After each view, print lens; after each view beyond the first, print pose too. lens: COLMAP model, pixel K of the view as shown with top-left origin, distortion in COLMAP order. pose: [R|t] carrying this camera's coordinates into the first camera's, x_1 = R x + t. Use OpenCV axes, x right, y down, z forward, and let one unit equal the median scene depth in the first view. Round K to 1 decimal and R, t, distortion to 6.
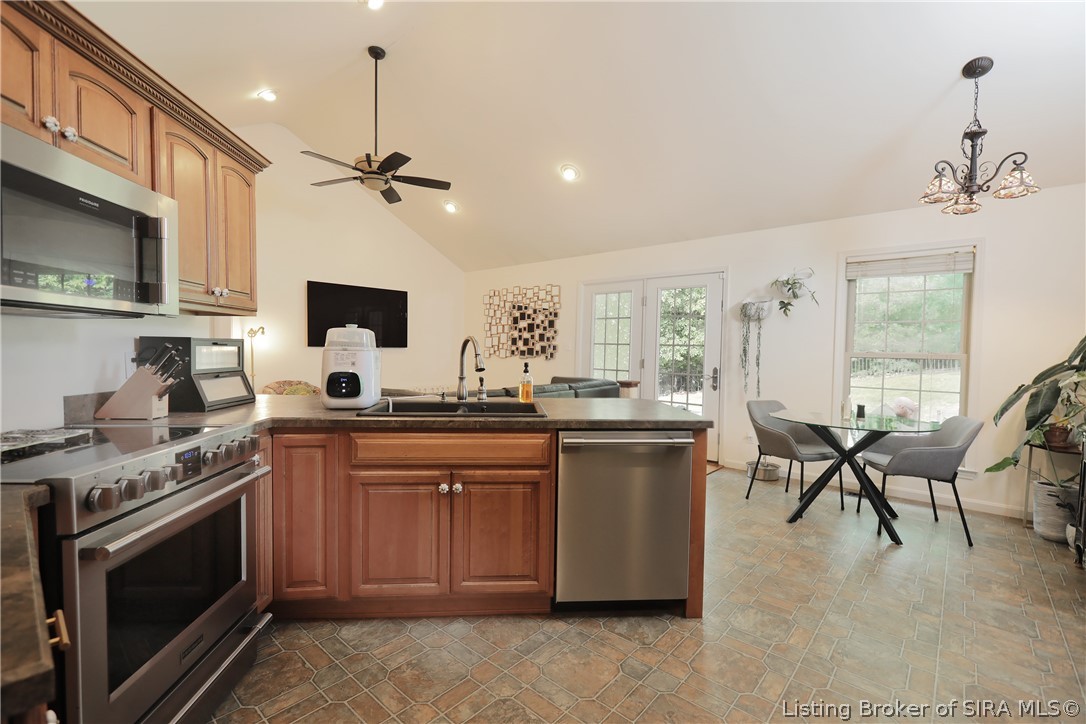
lens RADIAL K [[479.4, 0, 542.5], [0, 479.4, 364.7], [0, 0, 1]] dist [-0.002662, -0.000773]
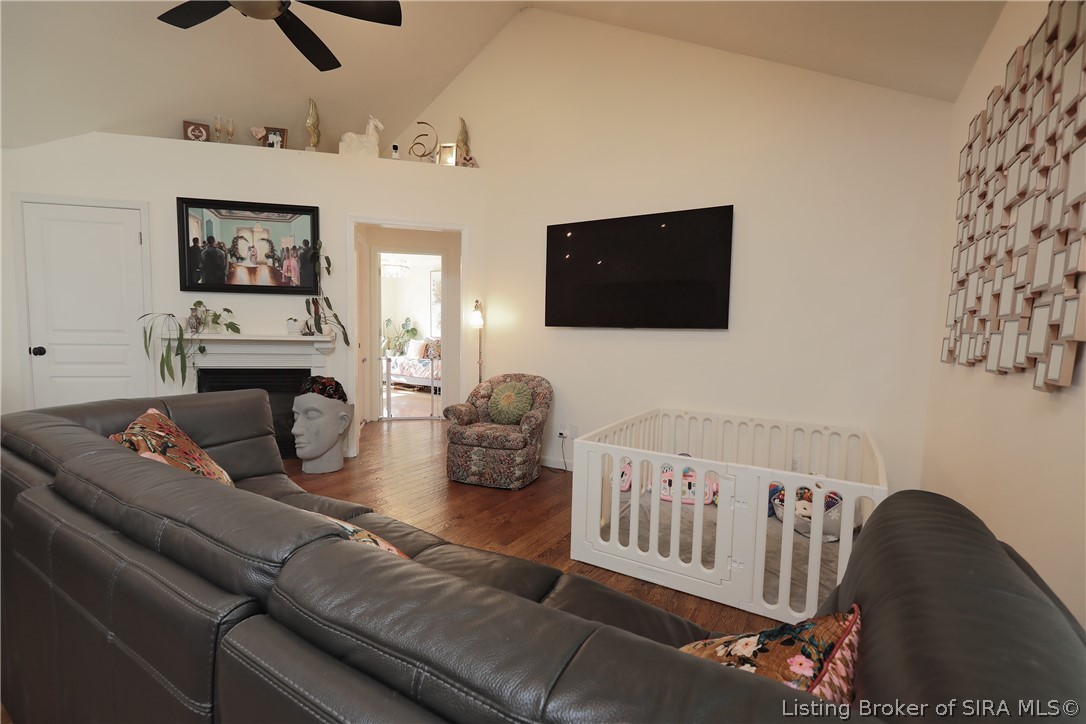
lens RADIAL K [[479.4, 0, 543.5], [0, 479.4, 364.8], [0, 0, 1]] dist [-0.002662, -0.000773]
pose [[0.146850, 0.066955, -0.986890, 0.534247], [-0.053146, 0.996799, 0.059719, -0.078118], [0.987730, 0.043679, 0.149938, 2.839914]]
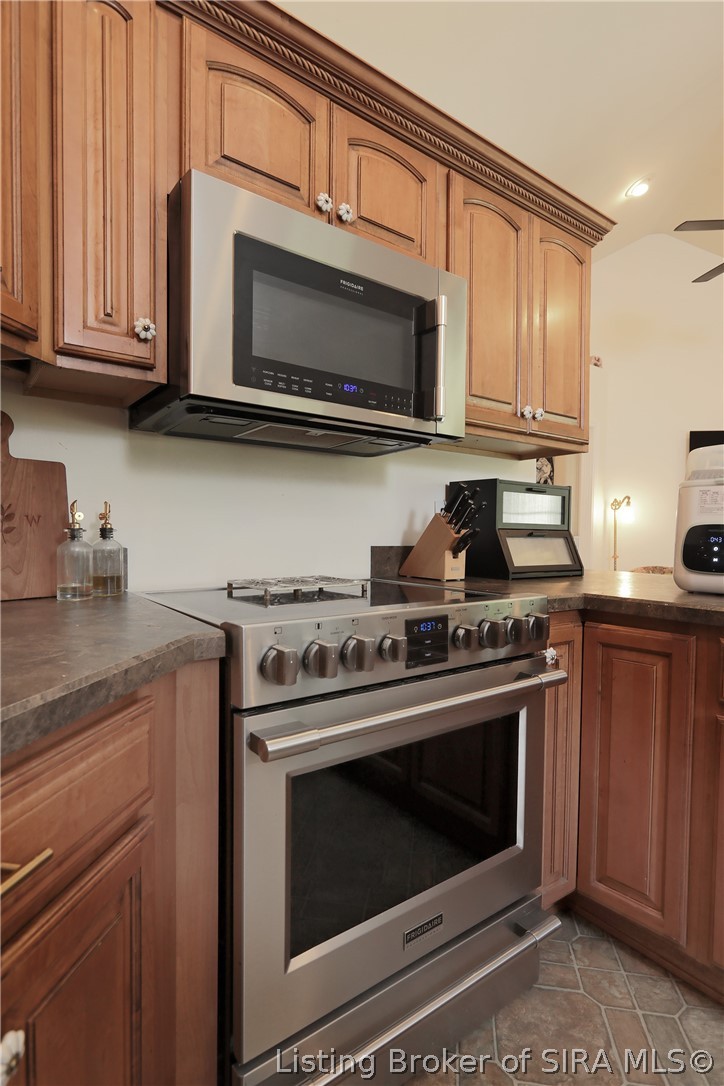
lens RADIAL K [[561.9, 0, 364.5], [0, 561.9, 547.0], [0, 0, 1]] dist [-0.001780, -0.002126]
pose [[0.541849, 0.014586, -0.840350, -0.117197], [-0.032652, 0.999460, -0.003705, 0.066204], [0.839842, 0.029447, 0.542032, 0.389875]]
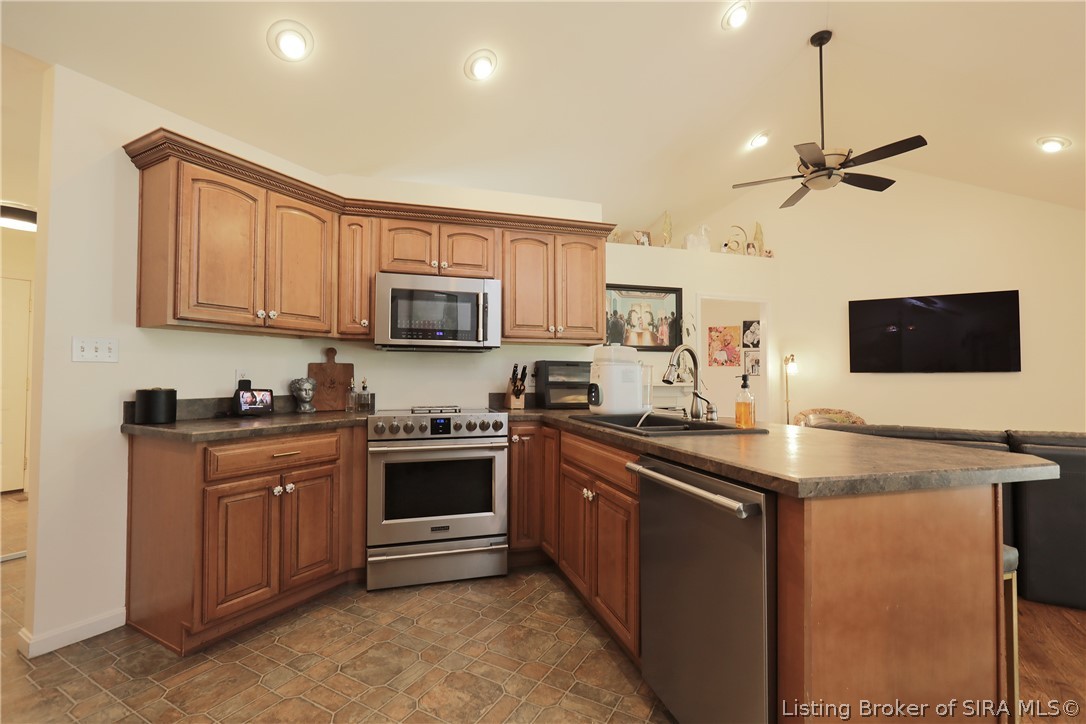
lens RADIAL K [[479.4, 0, 540.2], [0, 479.4, 365.0], [0, 0, 1]] dist [-0.002662, -0.000773]
pose [[0.211424, -0.041617, -0.976508, 0.866251], [-0.033554, 0.998195, -0.049806, 0.039491], [0.976818, 0.043296, 0.209646, 0.733978]]
